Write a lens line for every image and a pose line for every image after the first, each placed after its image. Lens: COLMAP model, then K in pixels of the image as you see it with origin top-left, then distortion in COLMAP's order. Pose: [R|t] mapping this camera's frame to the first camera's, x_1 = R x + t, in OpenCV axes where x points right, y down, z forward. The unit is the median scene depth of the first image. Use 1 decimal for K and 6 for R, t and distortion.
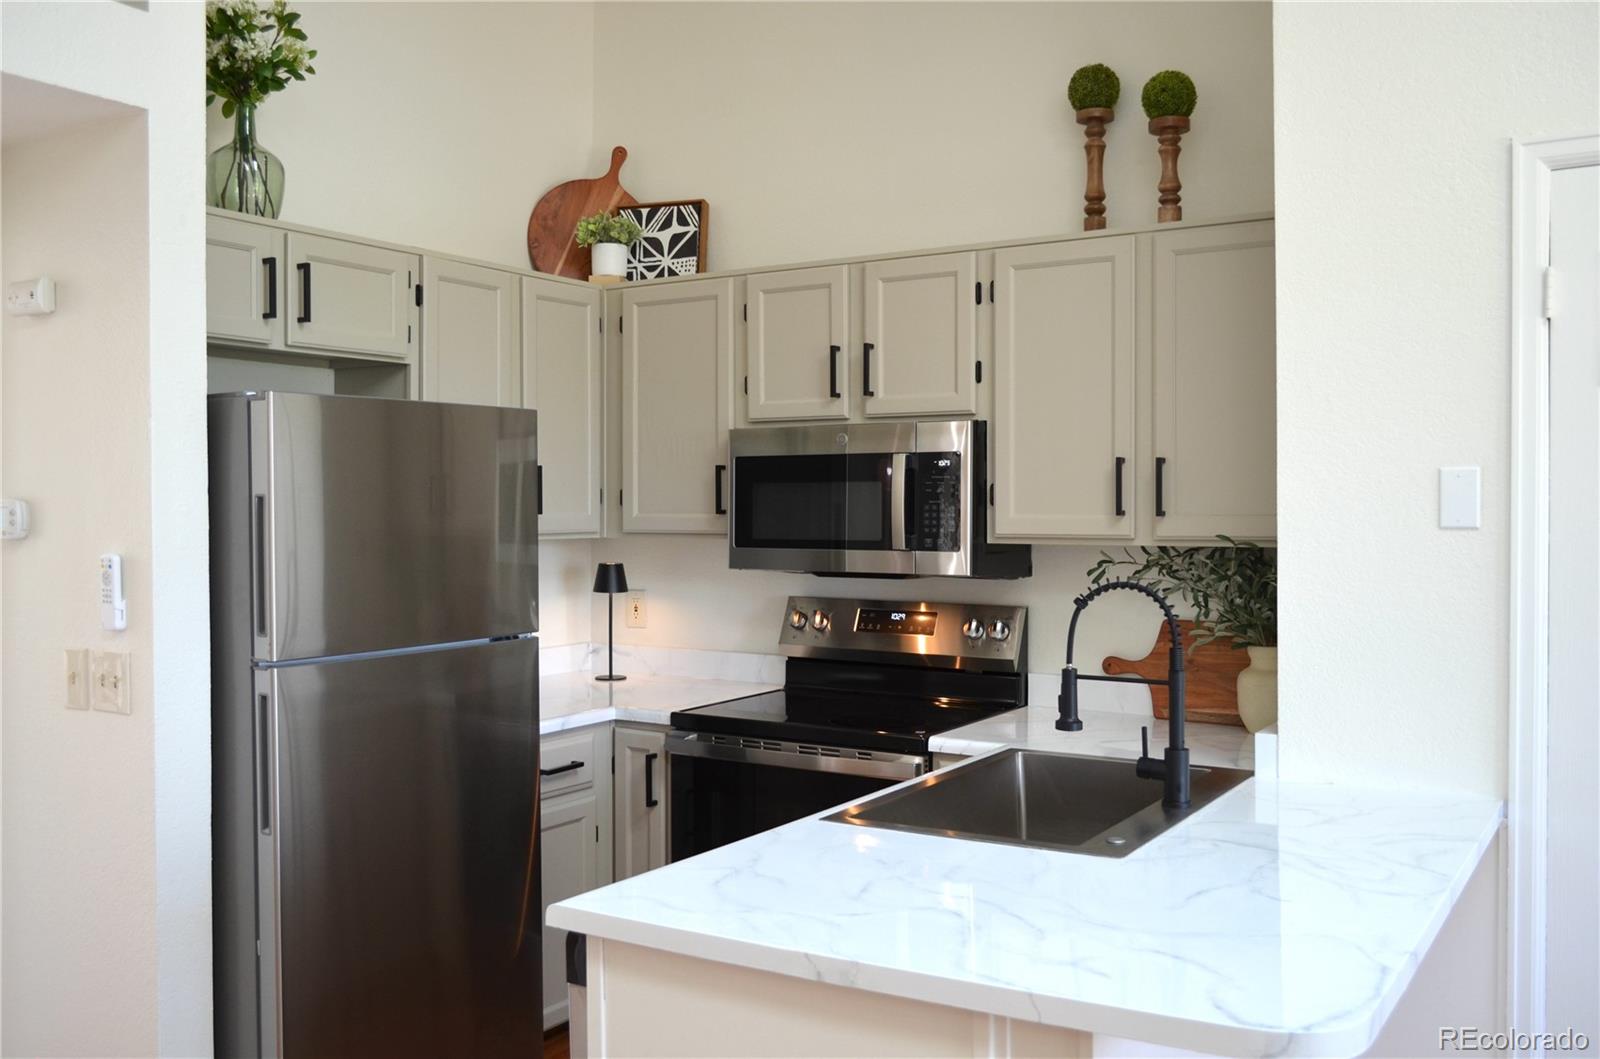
lens RADIAL K [[1407.0, 0, 800.0], [0, 1407.0, 529.5], [0, 0, 1]] dist [-0.000190, 0.002643]
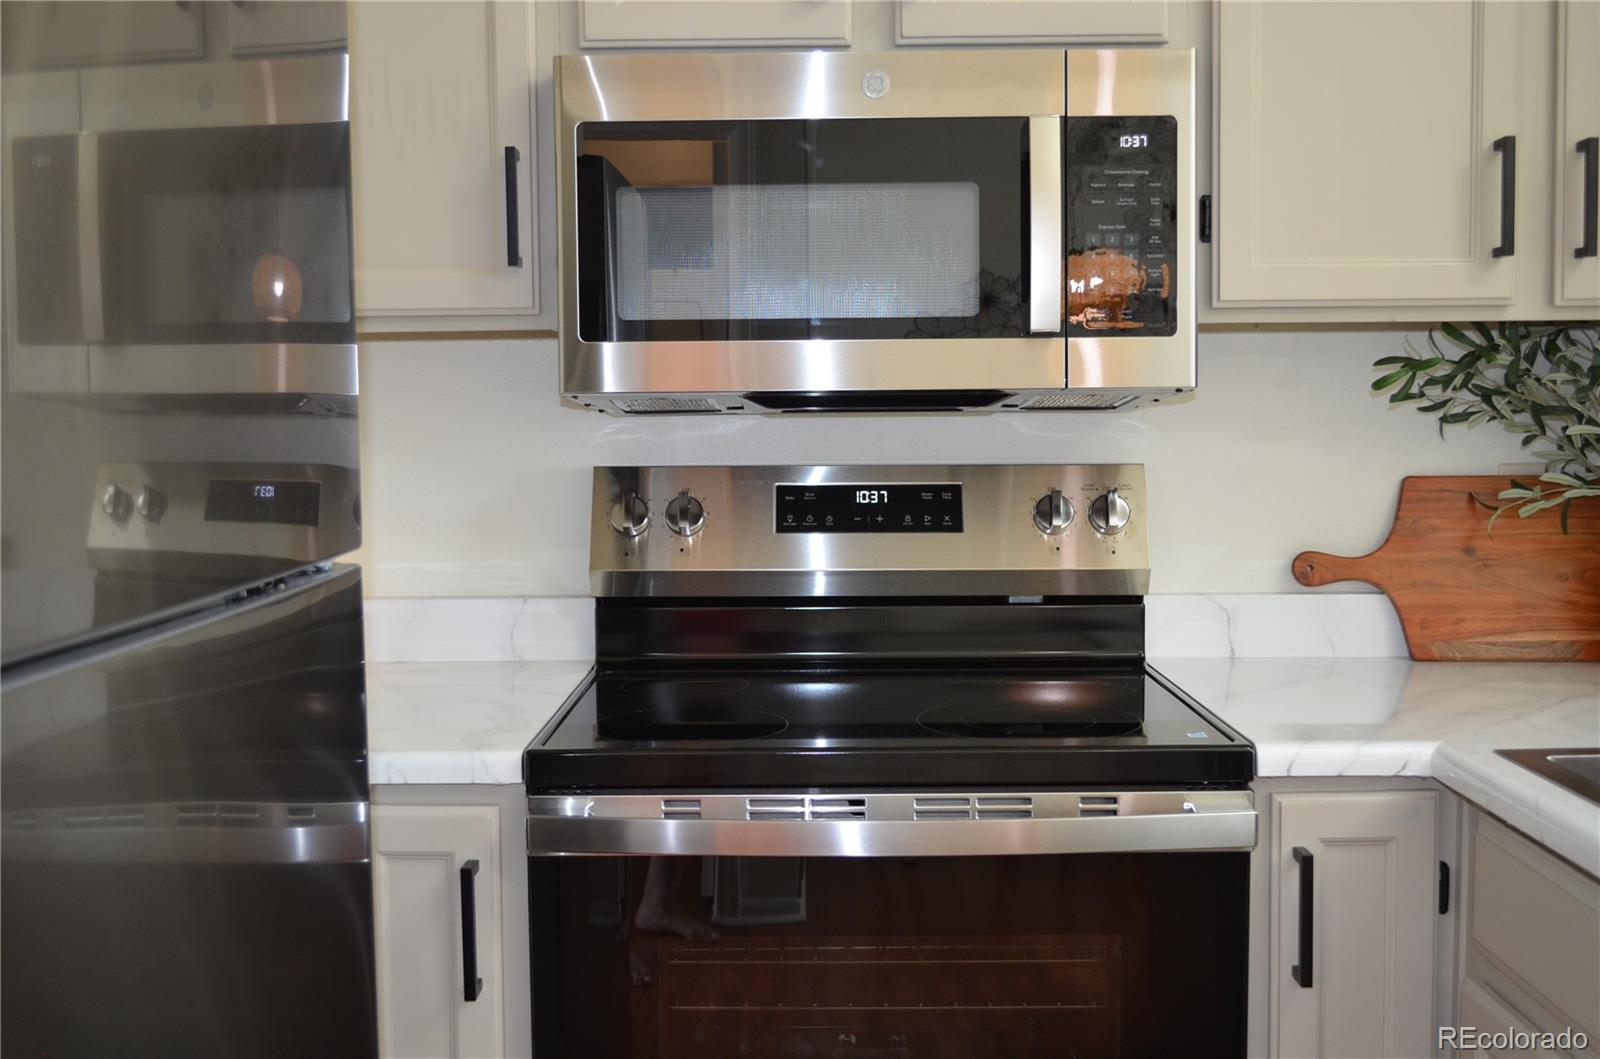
lens RADIAL K [[1678.8, 0, 800.0], [0, 1678.8, 529.5], [0, 0, 1]] dist [-0.011406, -0.001037]
pose [[0.851149, -0.044445, 0.523039, -0.265996], [0.017862, 0.998284, 0.055762, 0.043675], [-0.524620, -0.038119, 0.850483, 0.563929]]
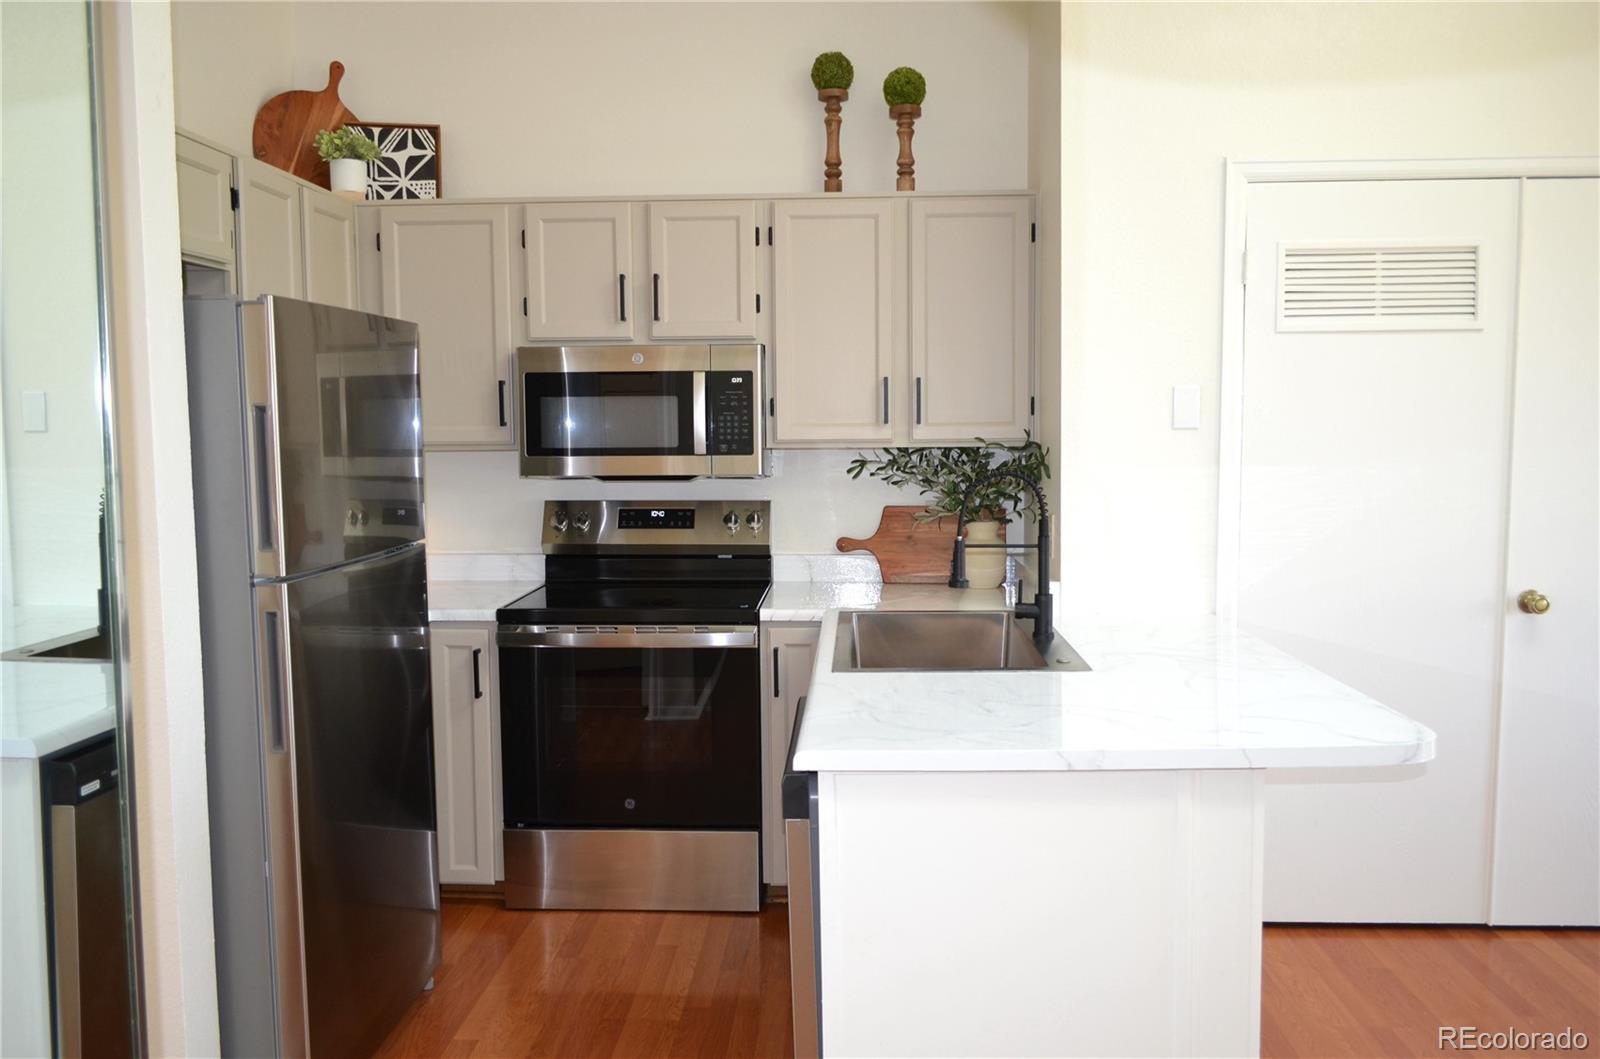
lens RADIAL K [[1247.1, 0, 800.0], [0, 1247.1, 529.5], [0, 0, 1]] dist [-0.001164, 0.002410]
pose [[0.871134, -0.048514, 0.488642, -0.353056], [0.015189, 0.997294, 0.071936, 0.003057], [-0.490810, -0.055244, 0.869514, 0.052847]]
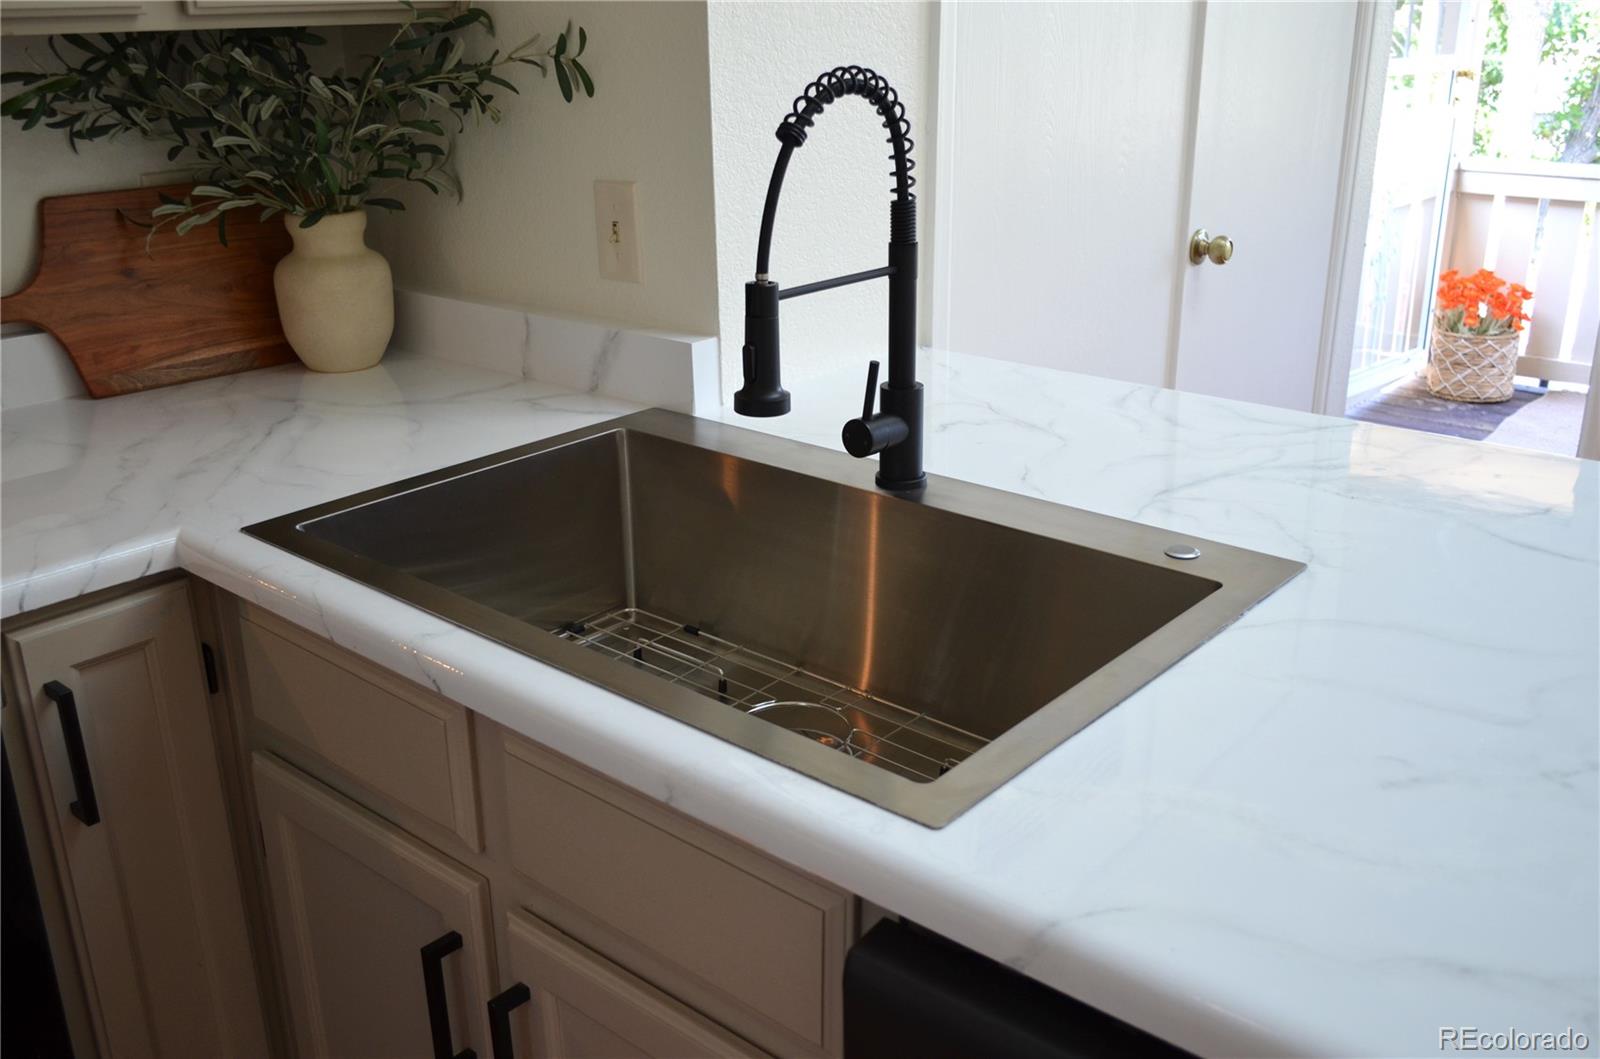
lens RADIAL K [[1459.1, 0, 800.0], [0, 1459.1, 529.5], [0, 0, 1]] dist [-0.004728, -0.003053]
pose [[0.152604, -0.342636, 0.926991, -0.199623], [0.028960, 0.939125, 0.342353, 0.007242], [-0.987863, -0.025399, 0.153237, 0.647747]]
